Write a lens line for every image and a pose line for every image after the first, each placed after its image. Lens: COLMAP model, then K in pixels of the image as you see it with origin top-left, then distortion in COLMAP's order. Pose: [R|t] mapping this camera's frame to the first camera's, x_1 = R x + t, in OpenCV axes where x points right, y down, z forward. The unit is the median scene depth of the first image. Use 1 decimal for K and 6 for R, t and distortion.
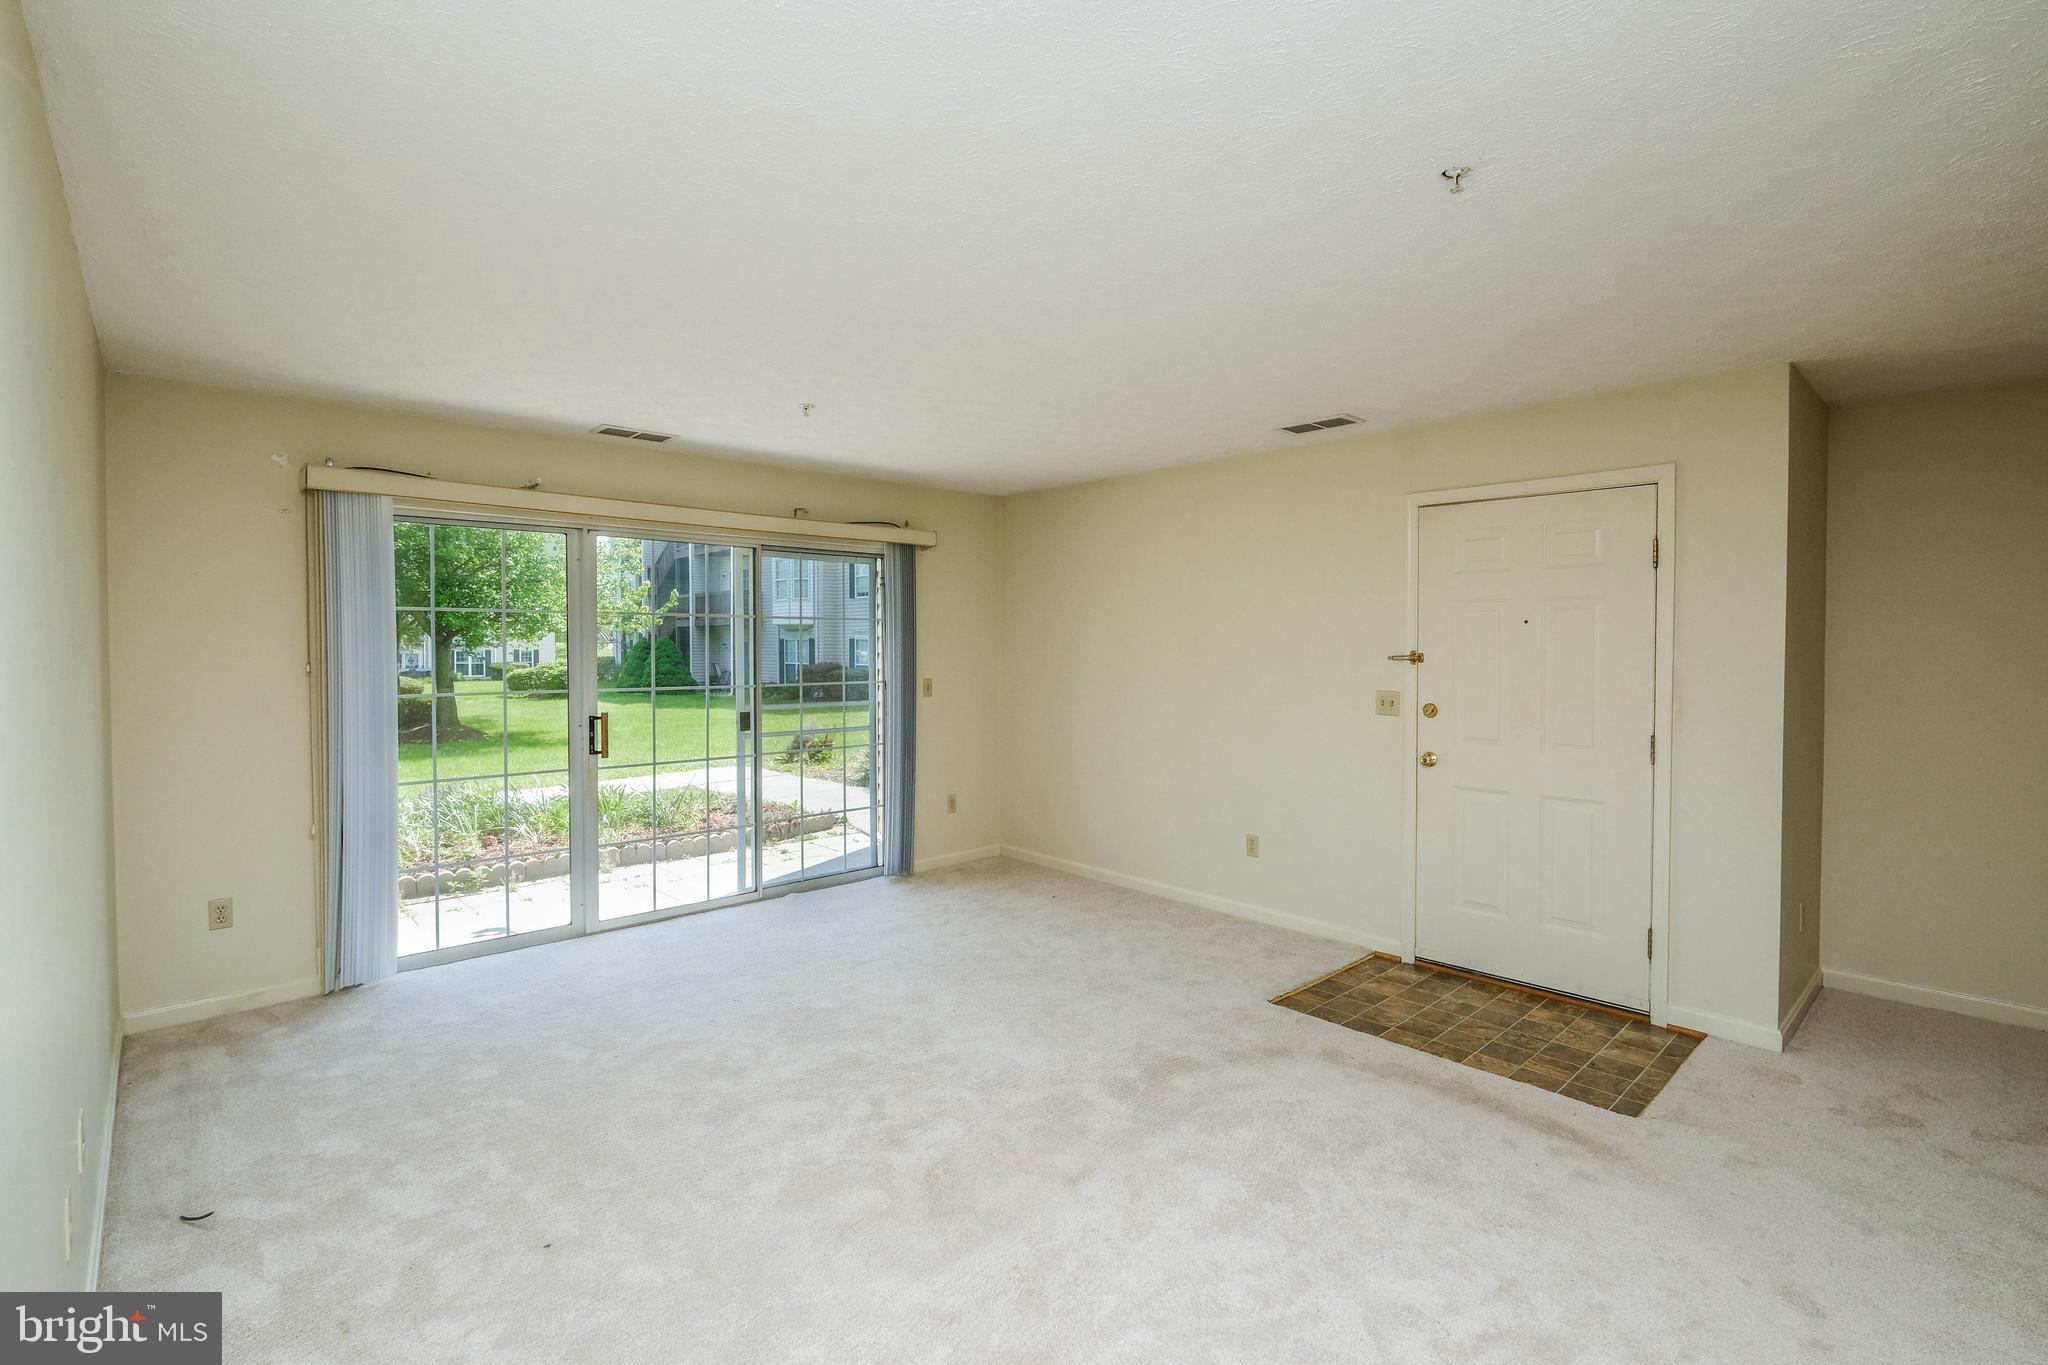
lens RADIAL K [[904.5, 0, 1021.6], [0, 904.5, 666.9], [0, 0, 1]] dist [-0.002120, 0.000947]
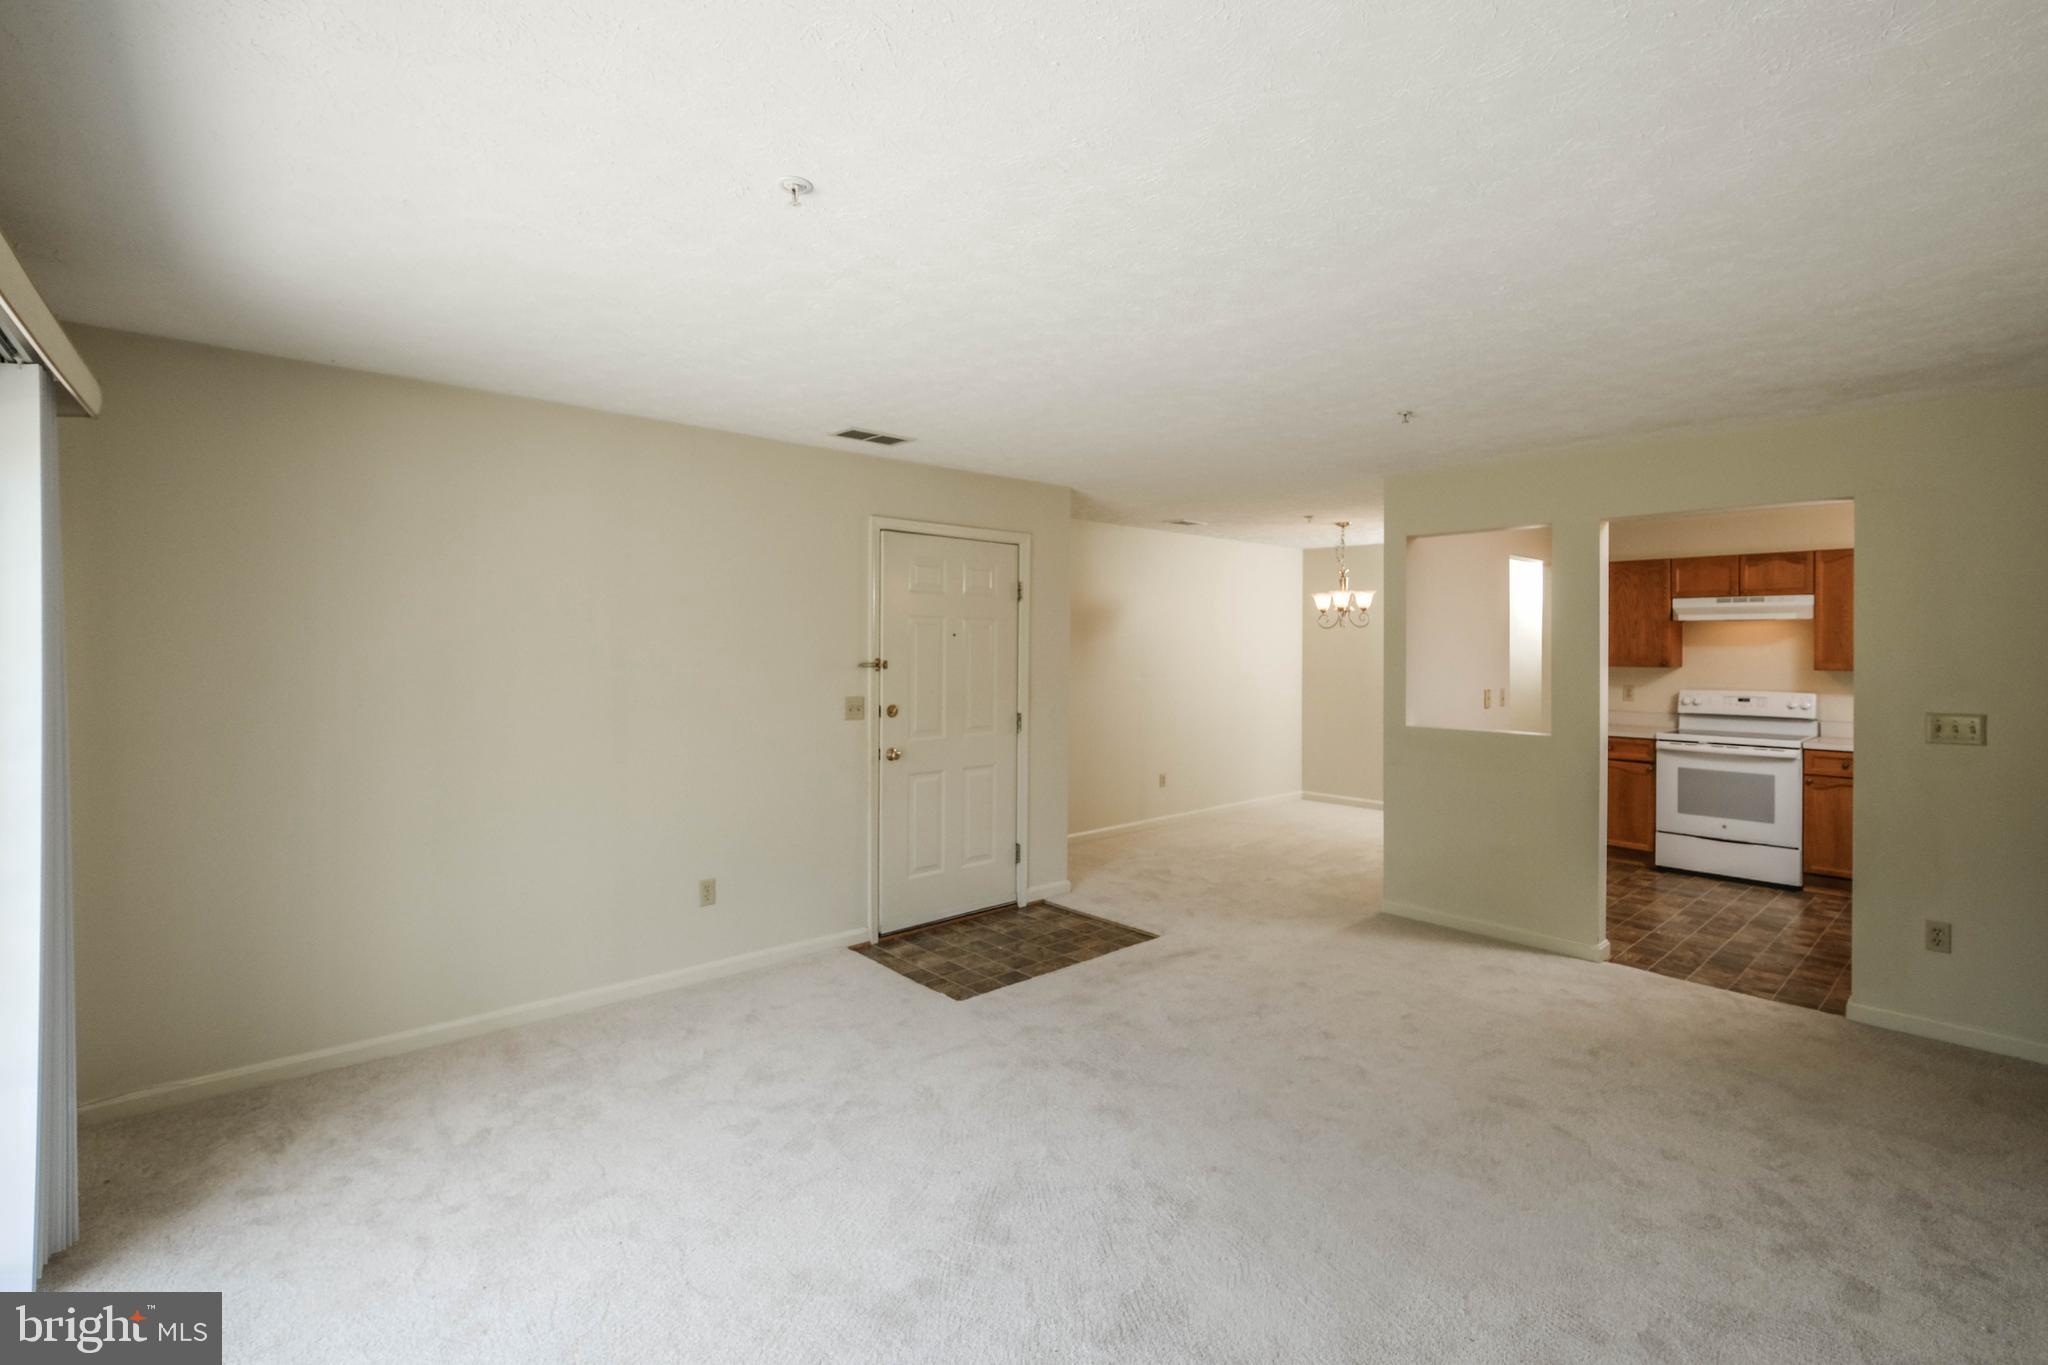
lens RADIAL K [[904.5, 0, 1020.7], [0, 904.5, 662.7], [0, 0, 1]] dist [-0.002120, 0.000947]
pose [[0.049922, -0.017946, 0.998592, -0.662375], [0.021381, 0.999629, 0.016896, -0.028048], [-0.998524, 0.020507, 0.050287, 0.771815]]
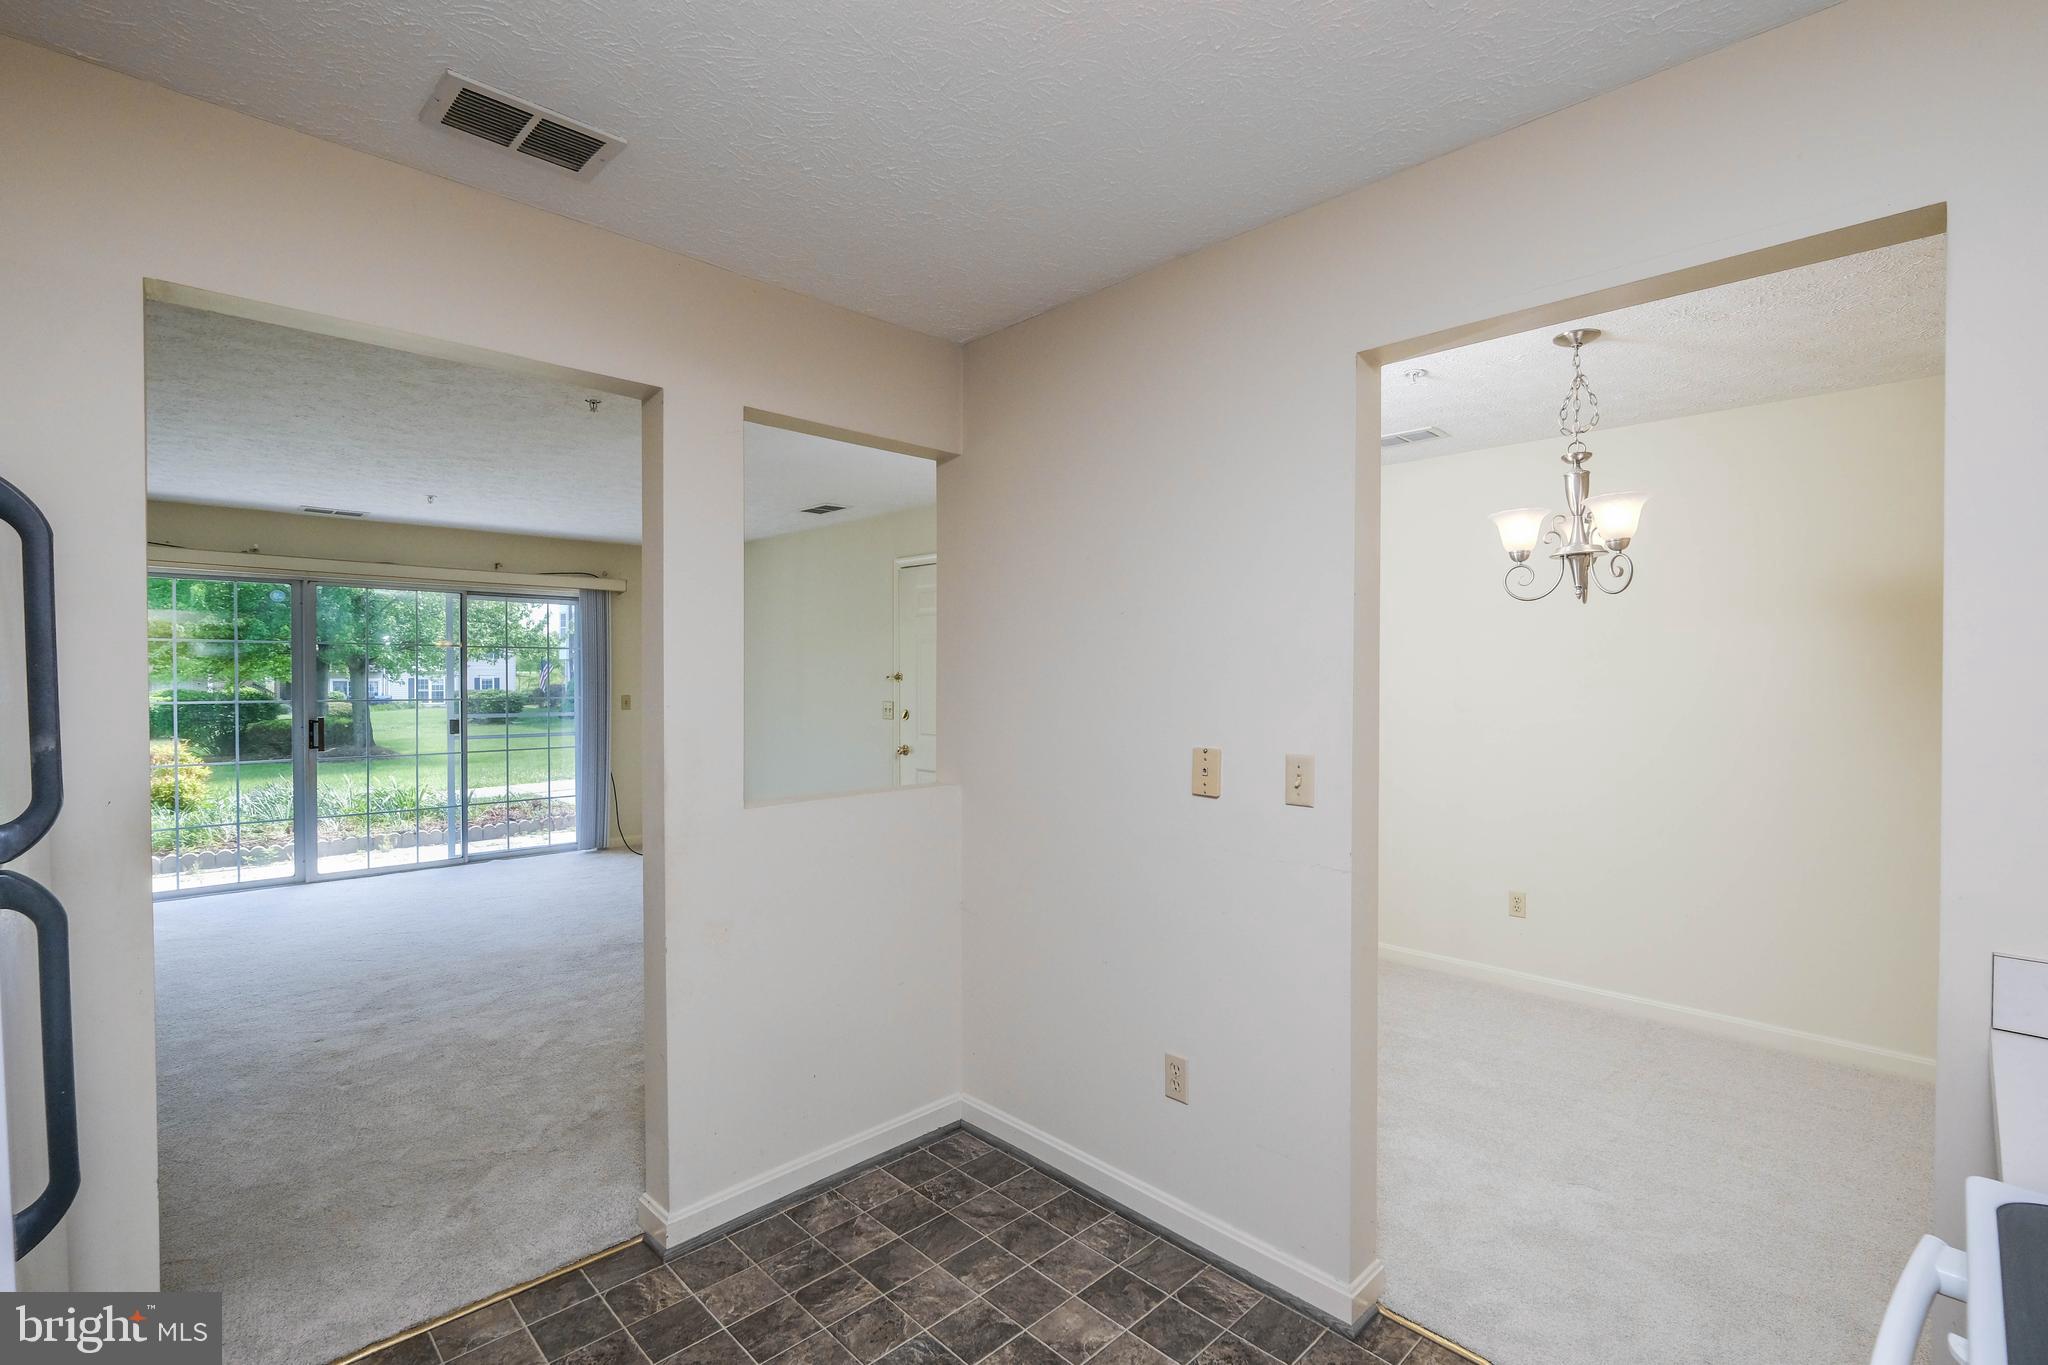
lens RADIAL K [[904.5, 0, 1027.3], [0, 904.5, 688.0], [0, 0, 1]] dist [-0.002120, 0.000947]
pose [[0.999920, 0.002183, 0.012468, 0.612360], [-0.002057, 0.999947, -0.010126, 0.019869], [-0.012489, 0.010100, 0.999871, -0.380760]]
